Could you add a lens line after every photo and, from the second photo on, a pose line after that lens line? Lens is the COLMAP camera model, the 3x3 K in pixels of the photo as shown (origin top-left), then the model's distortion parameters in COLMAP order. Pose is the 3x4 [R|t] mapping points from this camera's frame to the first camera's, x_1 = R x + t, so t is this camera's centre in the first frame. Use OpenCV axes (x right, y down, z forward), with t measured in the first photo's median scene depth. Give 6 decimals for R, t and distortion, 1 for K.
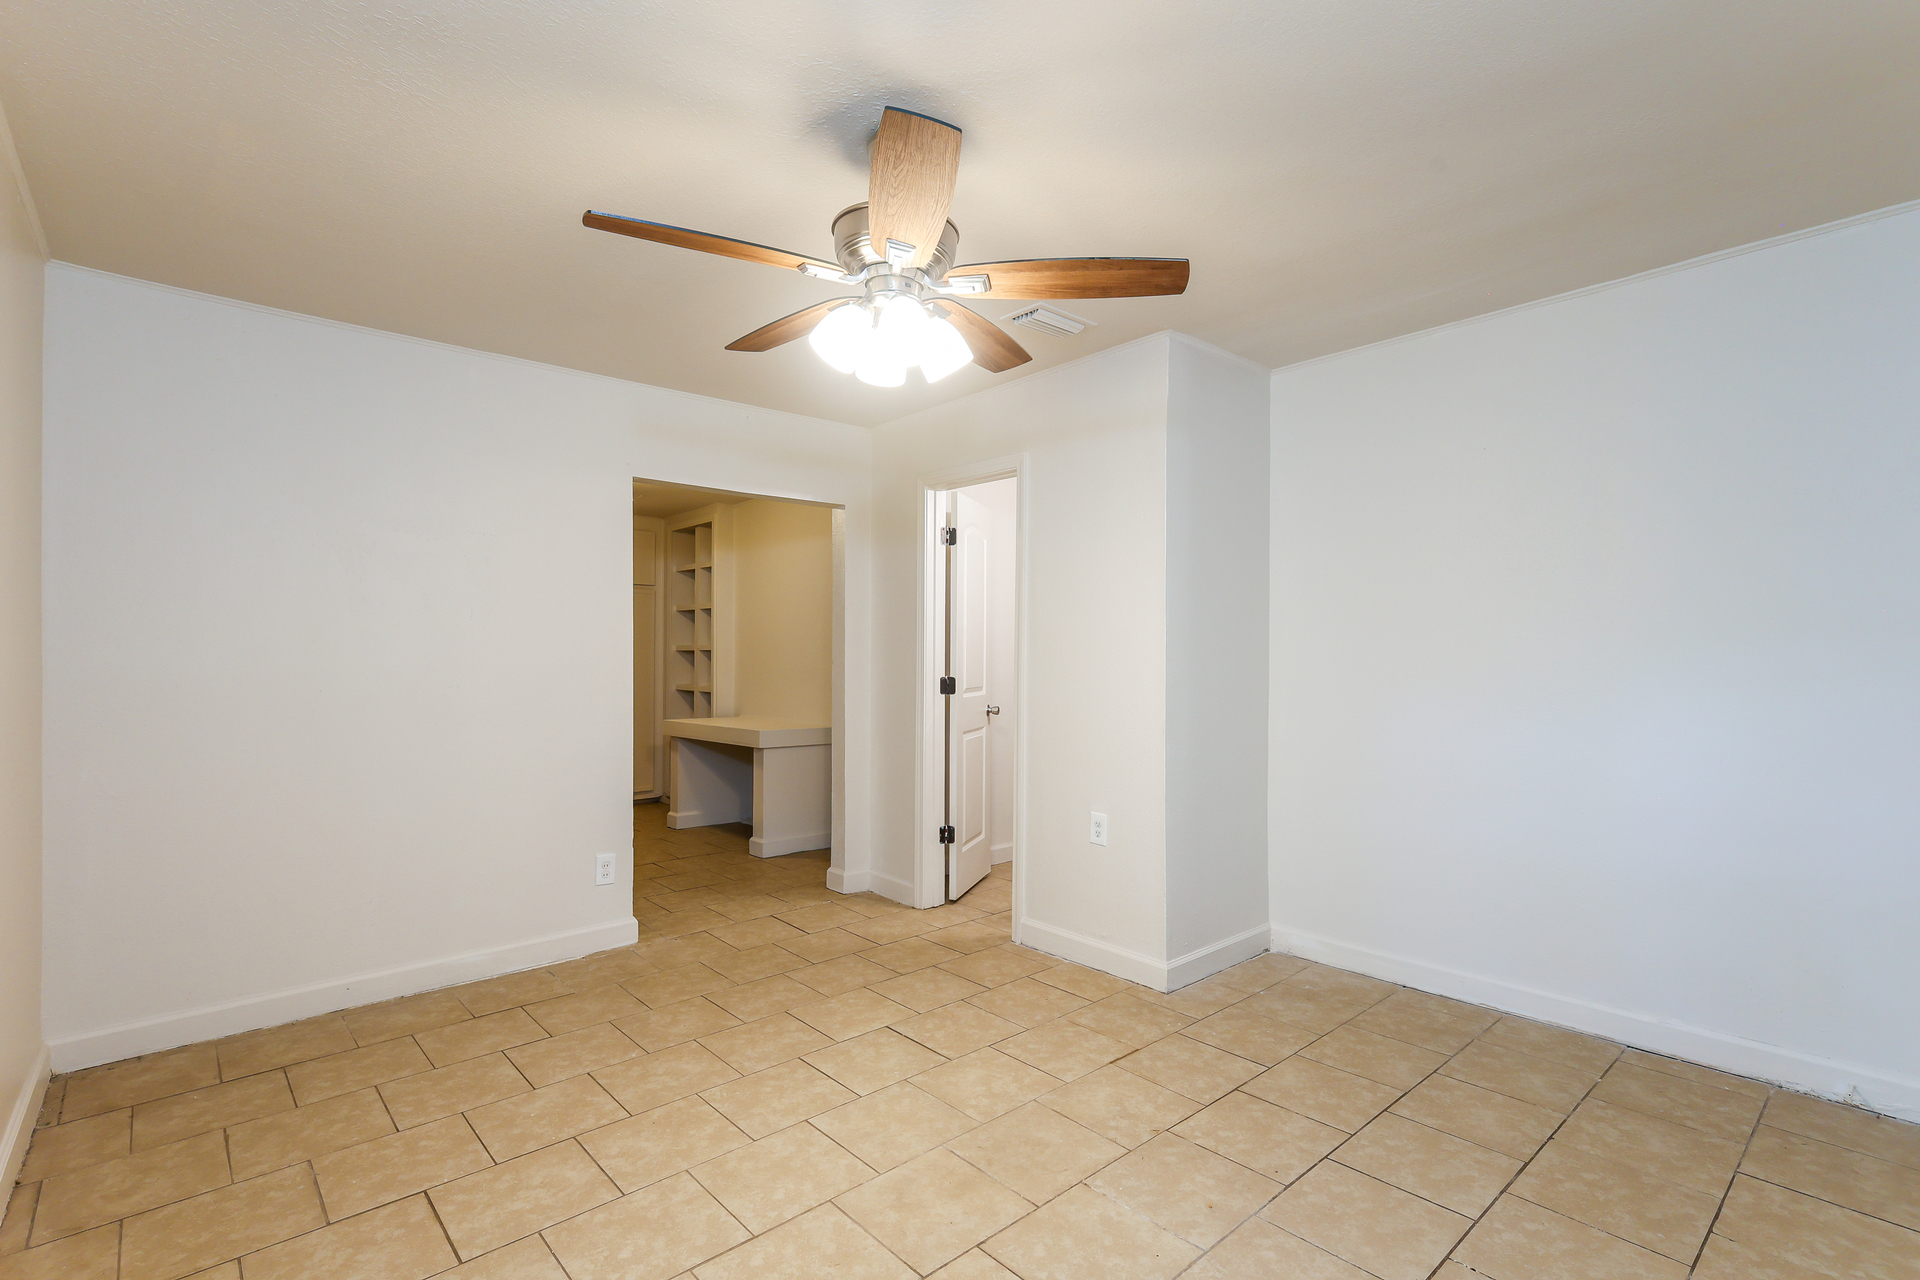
lens RADIAL K [[890.4, 0, 950.8], [0, 890.4, 644.4], [0, 0, 1]] dist [0.003861, 0.000964]
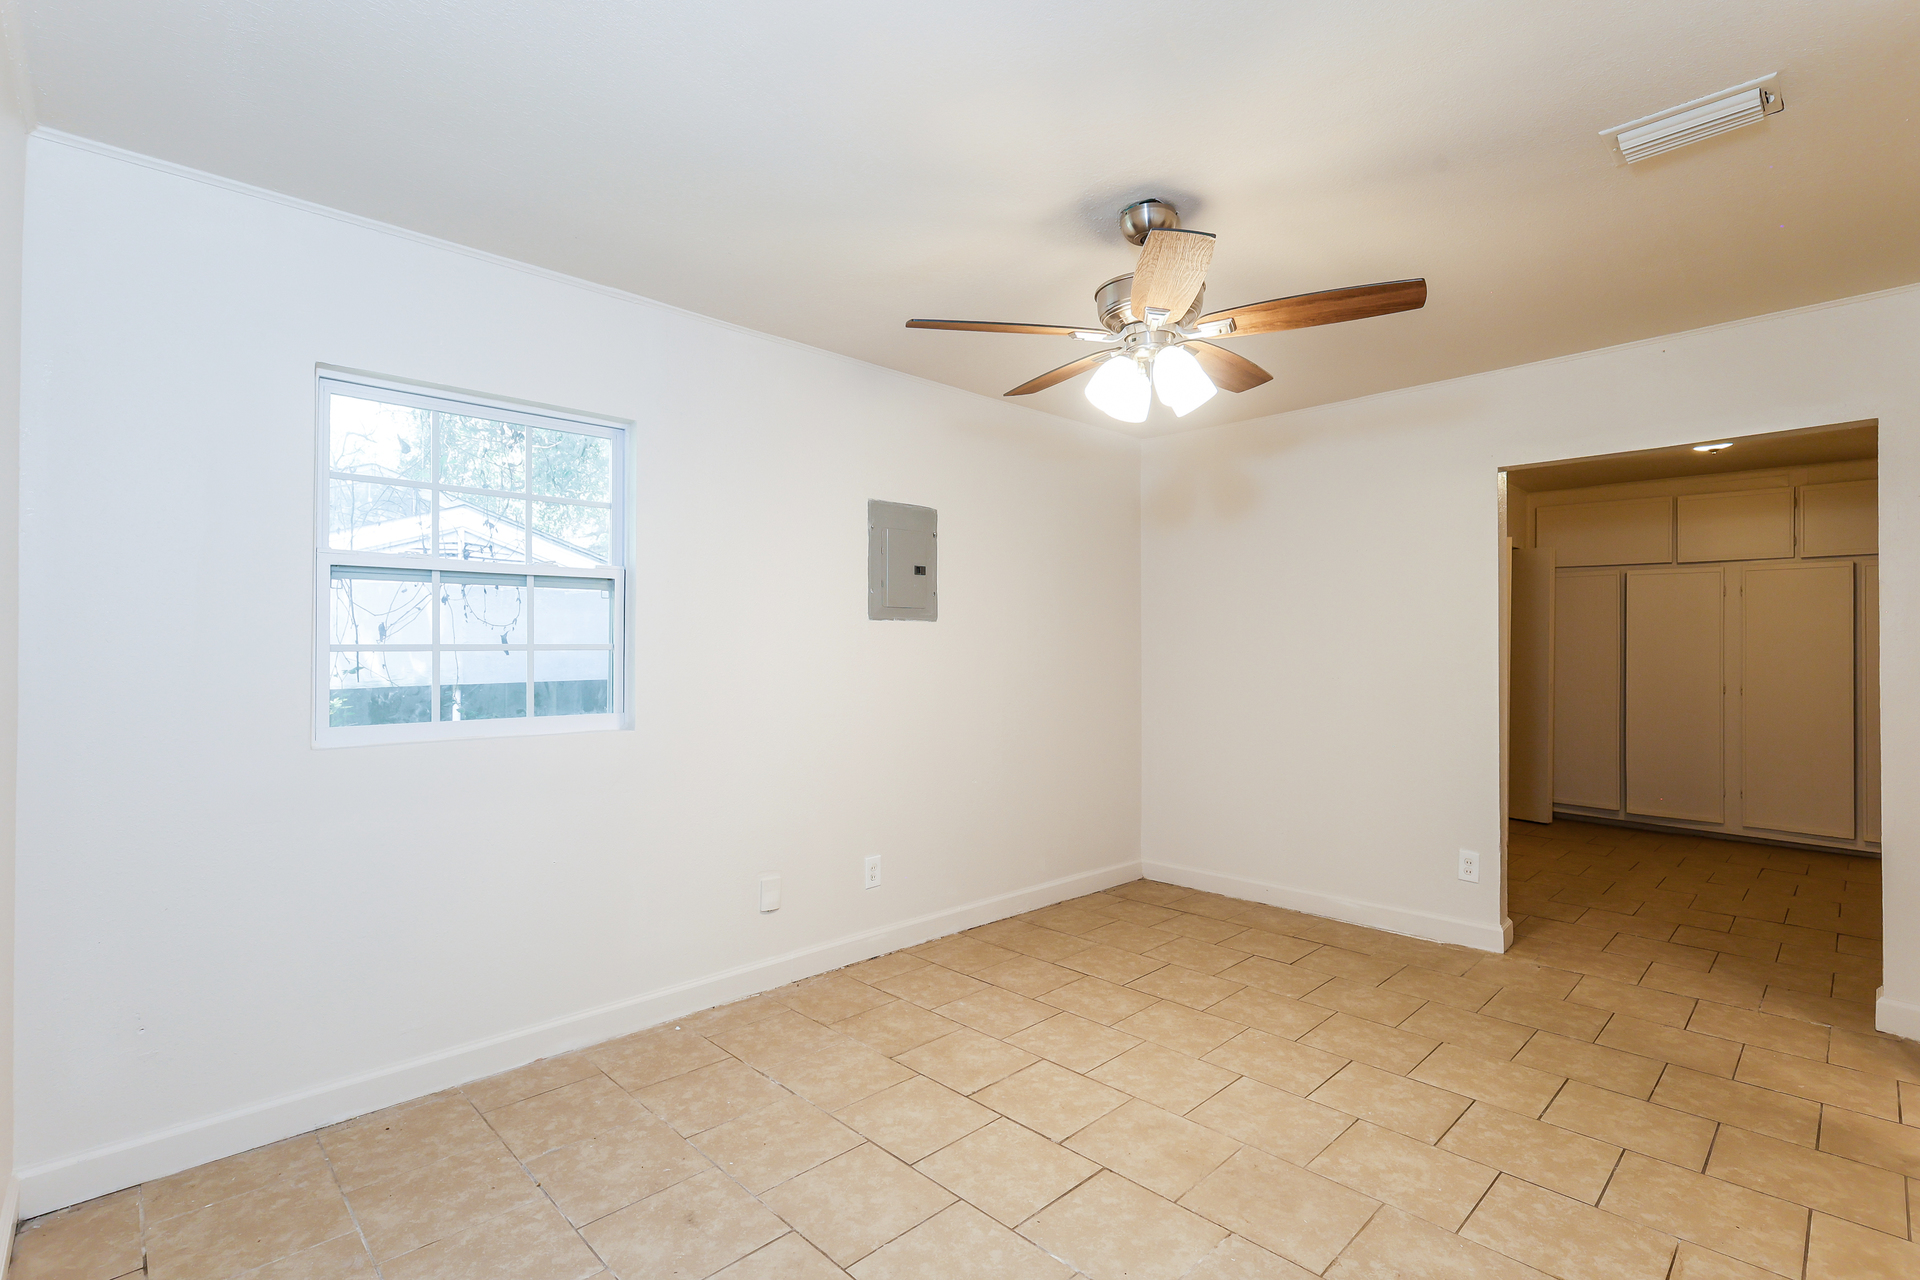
lens RADIAL K [[890.4, 0, 951.0], [0, 890.4, 645.3], [0, 0, 1]] dist [0.003861, 0.000964]
pose [[0.041782, -0.003575, -0.999120, 0.732561], [0.009705, 0.999948, -0.003172, 0.003567], [0.999080, -0.009564, 0.041814, 0.478342]]
